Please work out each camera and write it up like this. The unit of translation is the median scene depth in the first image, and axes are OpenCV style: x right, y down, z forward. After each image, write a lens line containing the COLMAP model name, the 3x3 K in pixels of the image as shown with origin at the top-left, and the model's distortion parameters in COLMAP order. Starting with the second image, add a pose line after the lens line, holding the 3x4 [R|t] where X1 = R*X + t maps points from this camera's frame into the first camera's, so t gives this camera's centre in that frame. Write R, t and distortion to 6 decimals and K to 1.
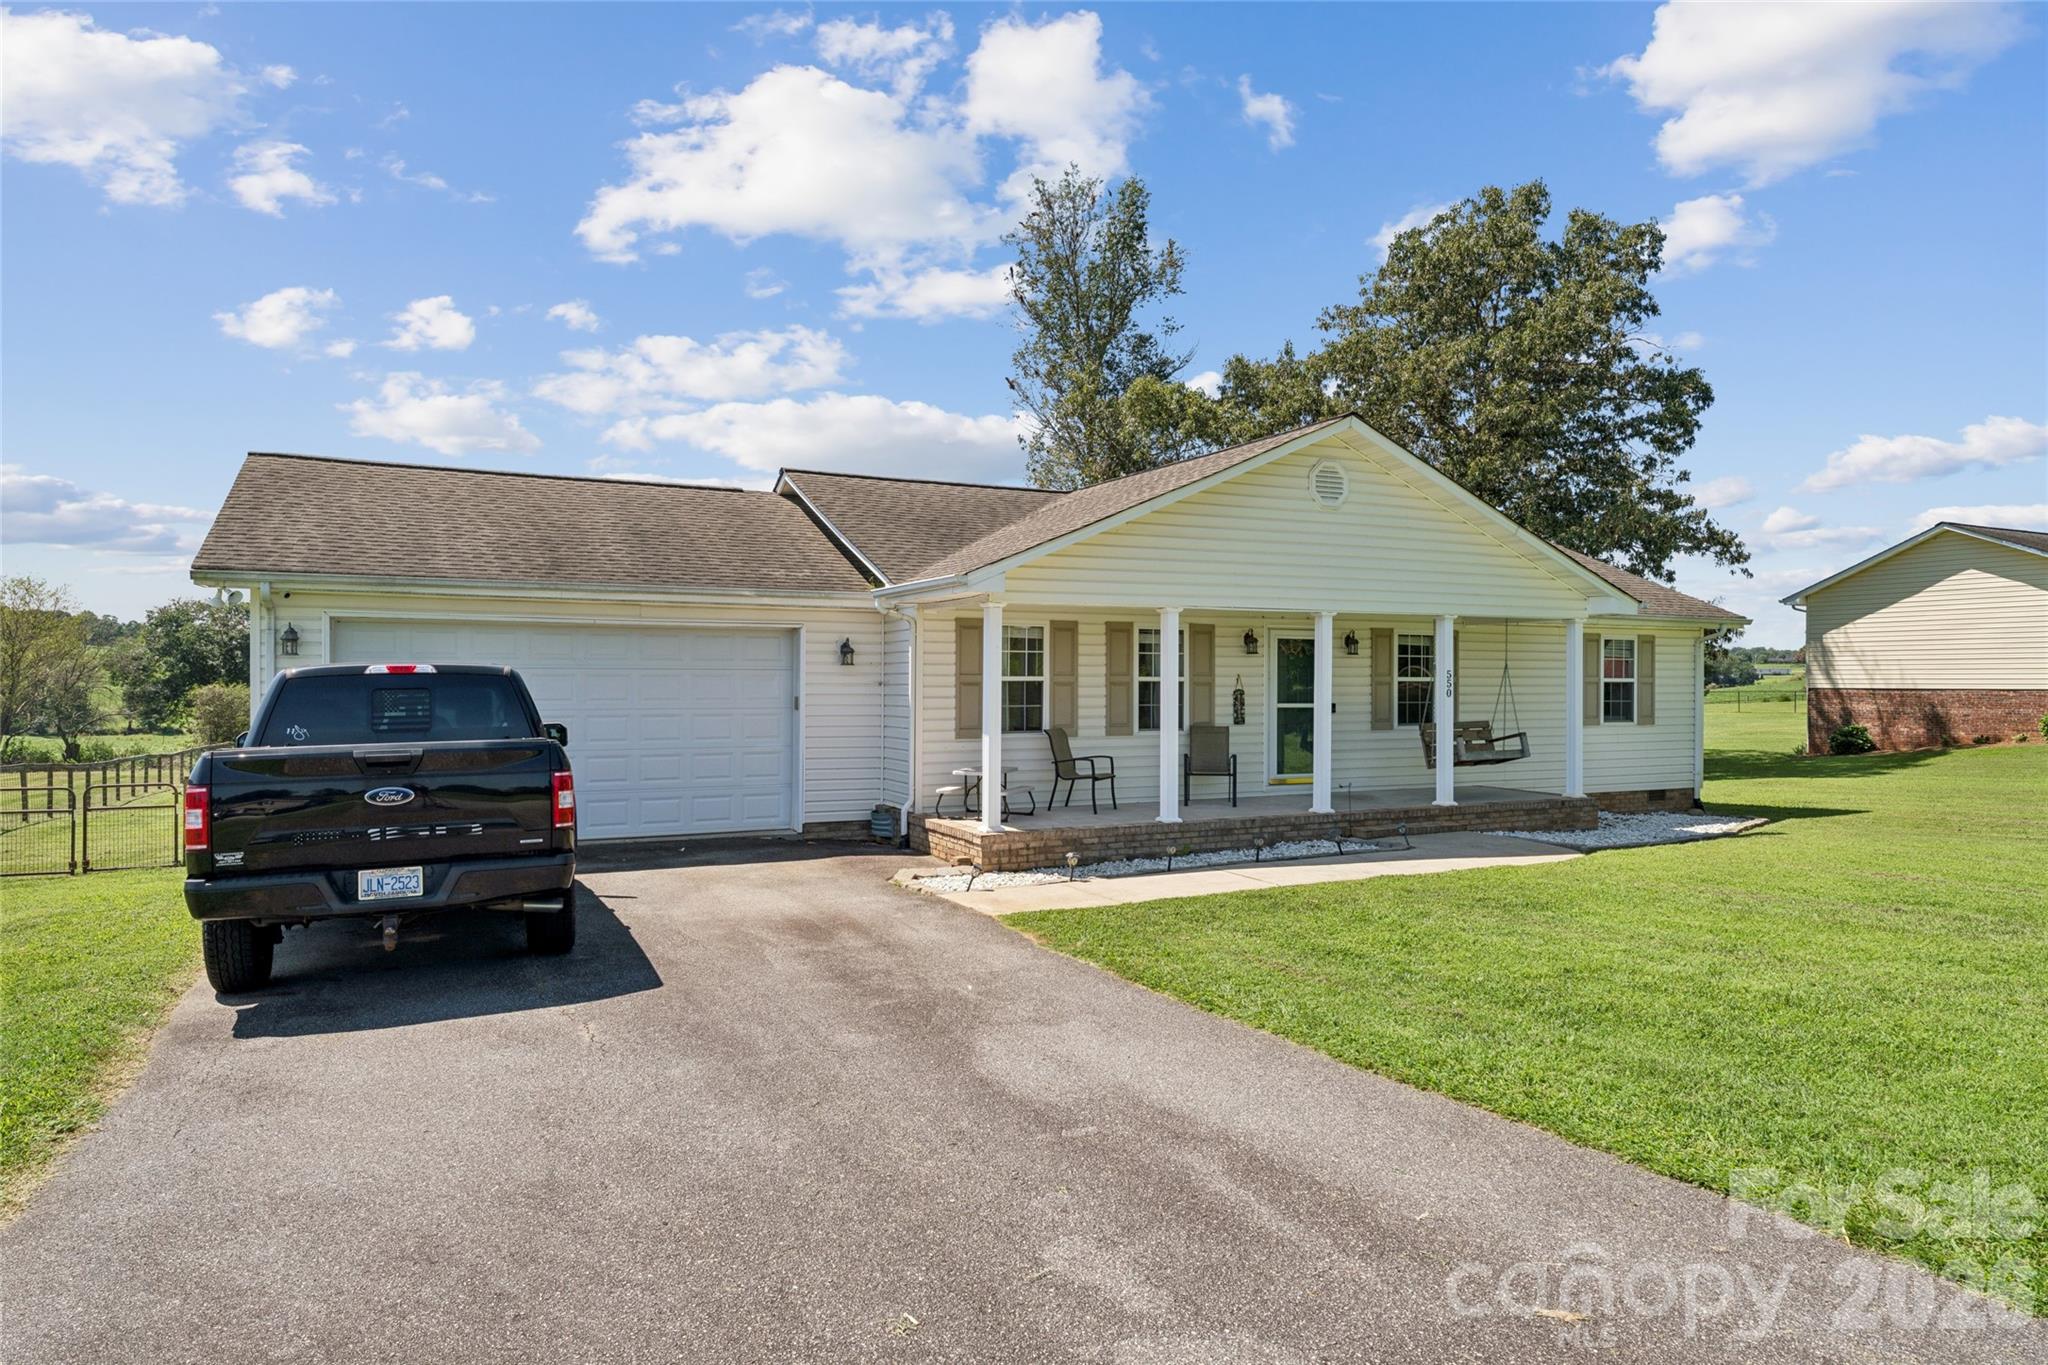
lens RADIAL K [[1358.5, 0, 1029.7], [0, 1358.5, 679.1], [0, 0, 1]] dist [-0.000659, -0.000565]
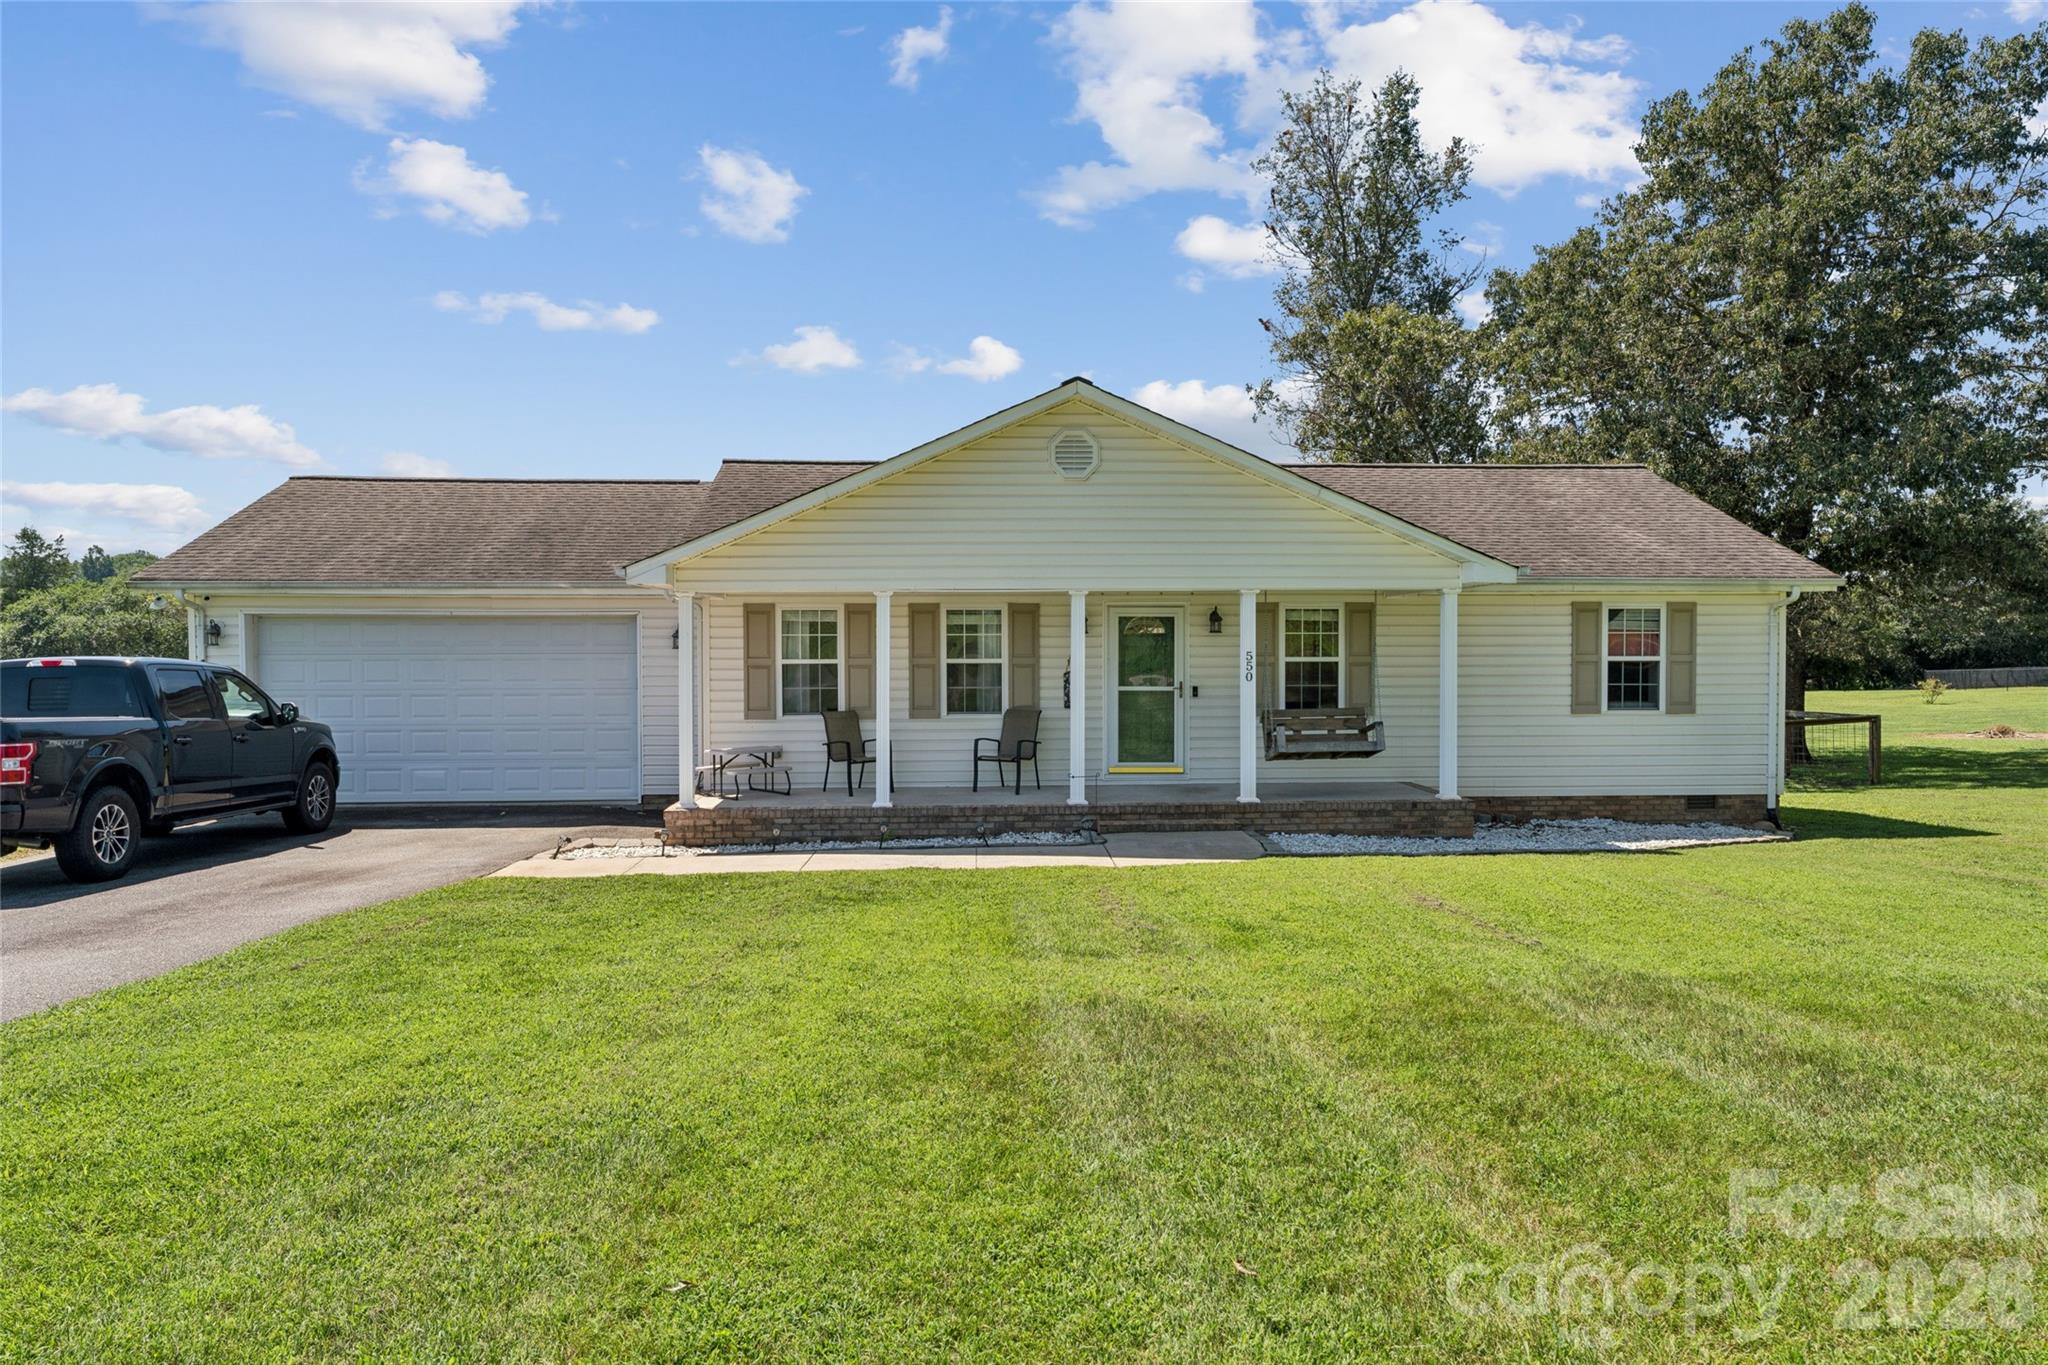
lens RADIAL K [[1513.0, 0, 1025.0], [0, 1513.0, 677.9], [0, 0, 1]] dist [0.002672, 0.001407]
pose [[0.910648, 0.003713, -0.413166, 0.581243], [0.005440, 0.999765, 0.020975, -0.010515], [0.413146, -0.021349, 0.910414, 0.029596]]
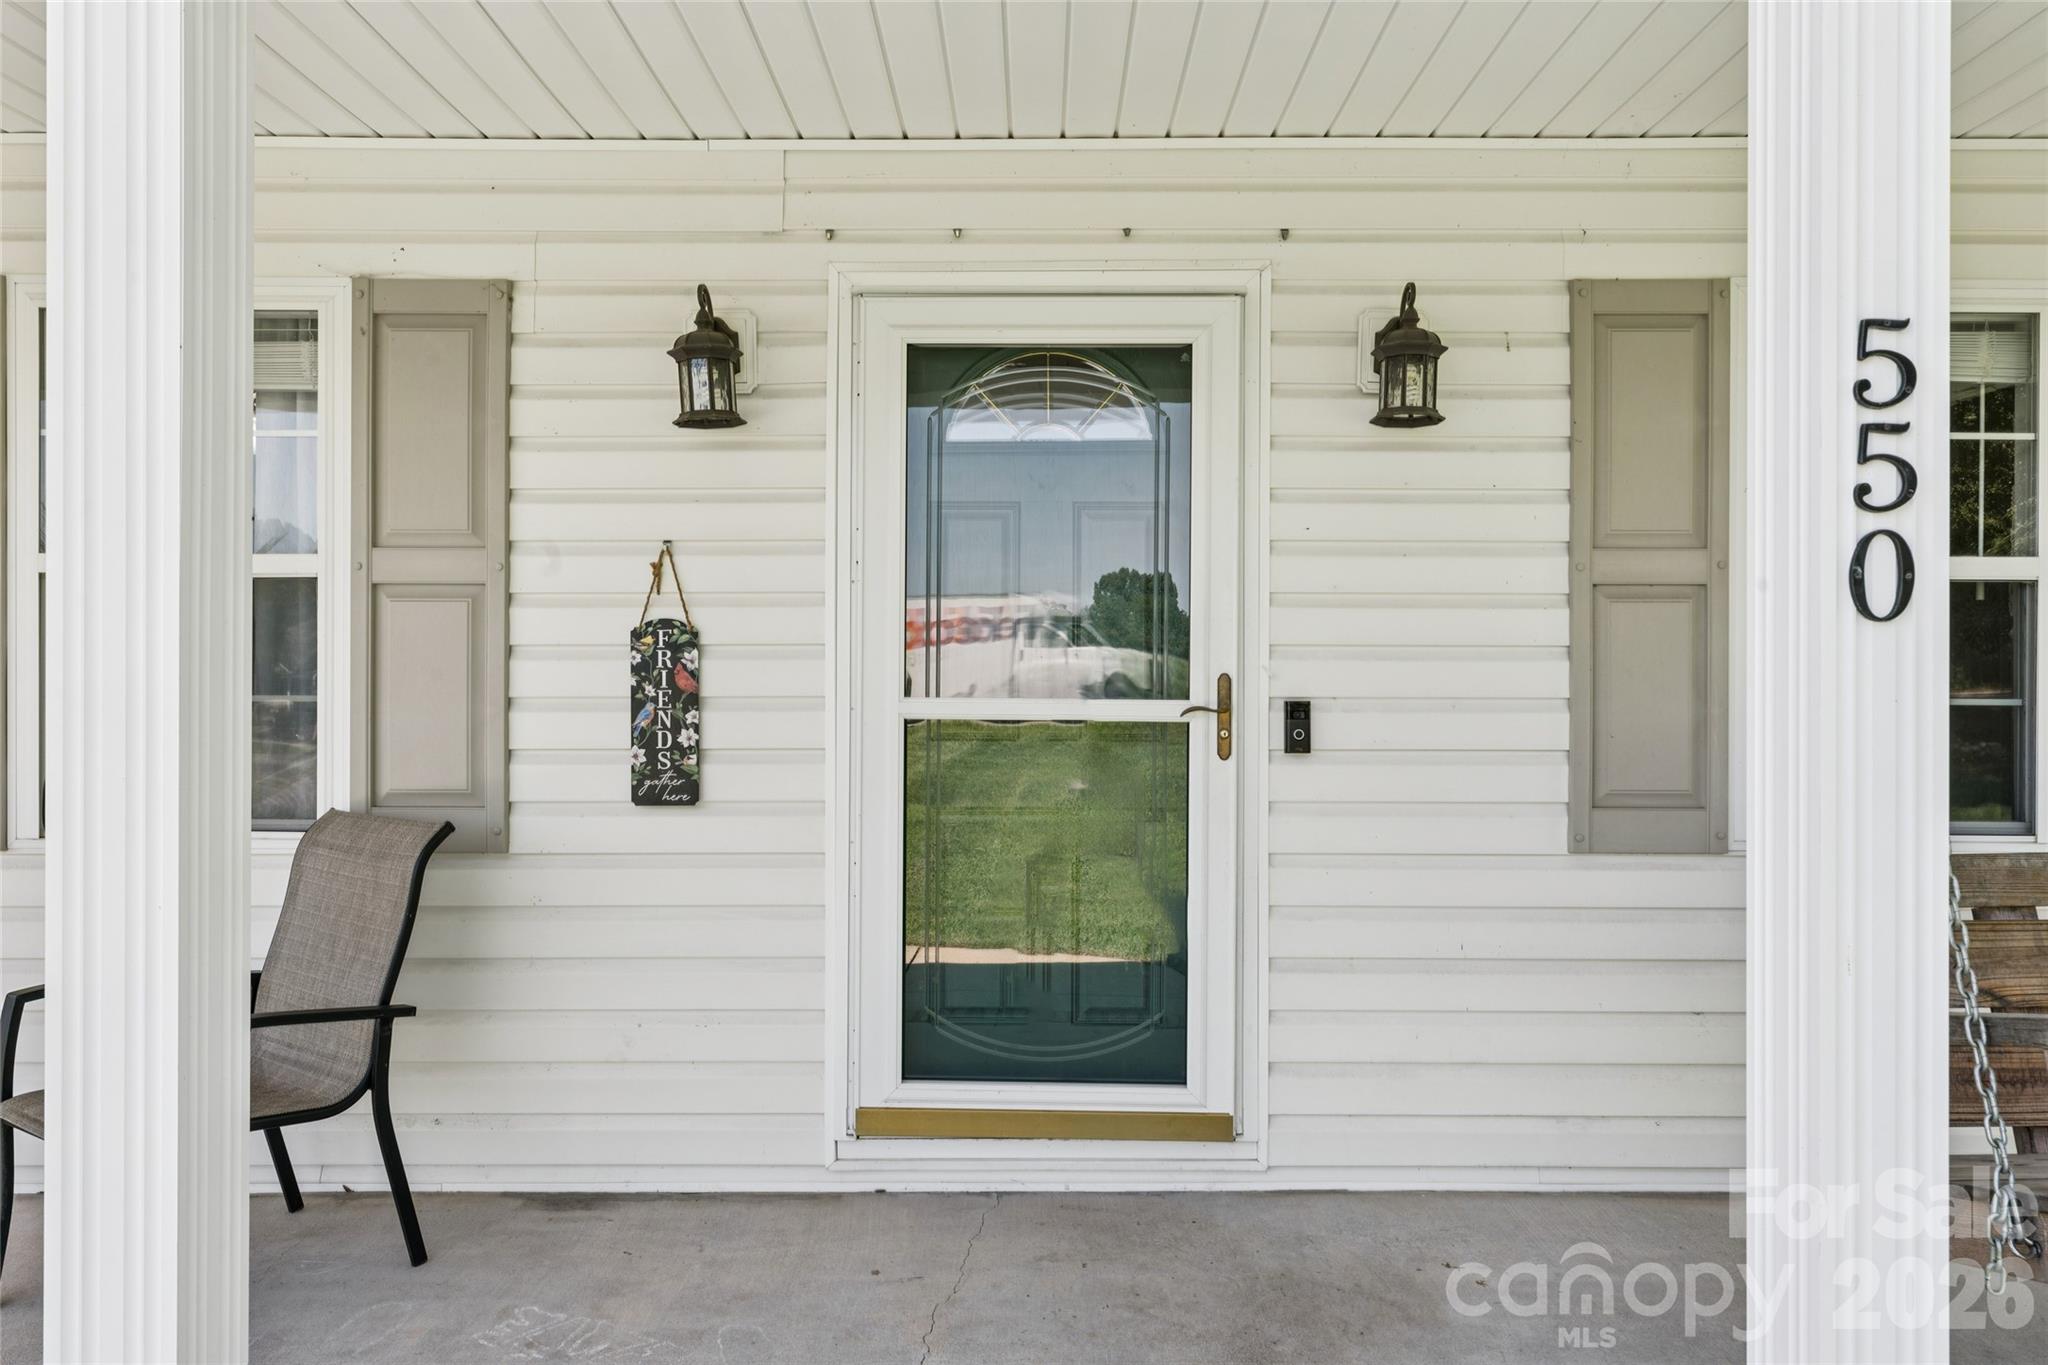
lens RADIAL K [[1513.0, 0, 1018.2], [0, 1513.0, 694.3], [0, 0, 1]] dist [0.002672, 0.001407]
pose [[0.889804, 0.005211, -0.456313, 0.304252], [-0.000010, 0.999935, 0.011399, 0.016014], [0.456343, -0.010138, 0.889746, 0.867683]]
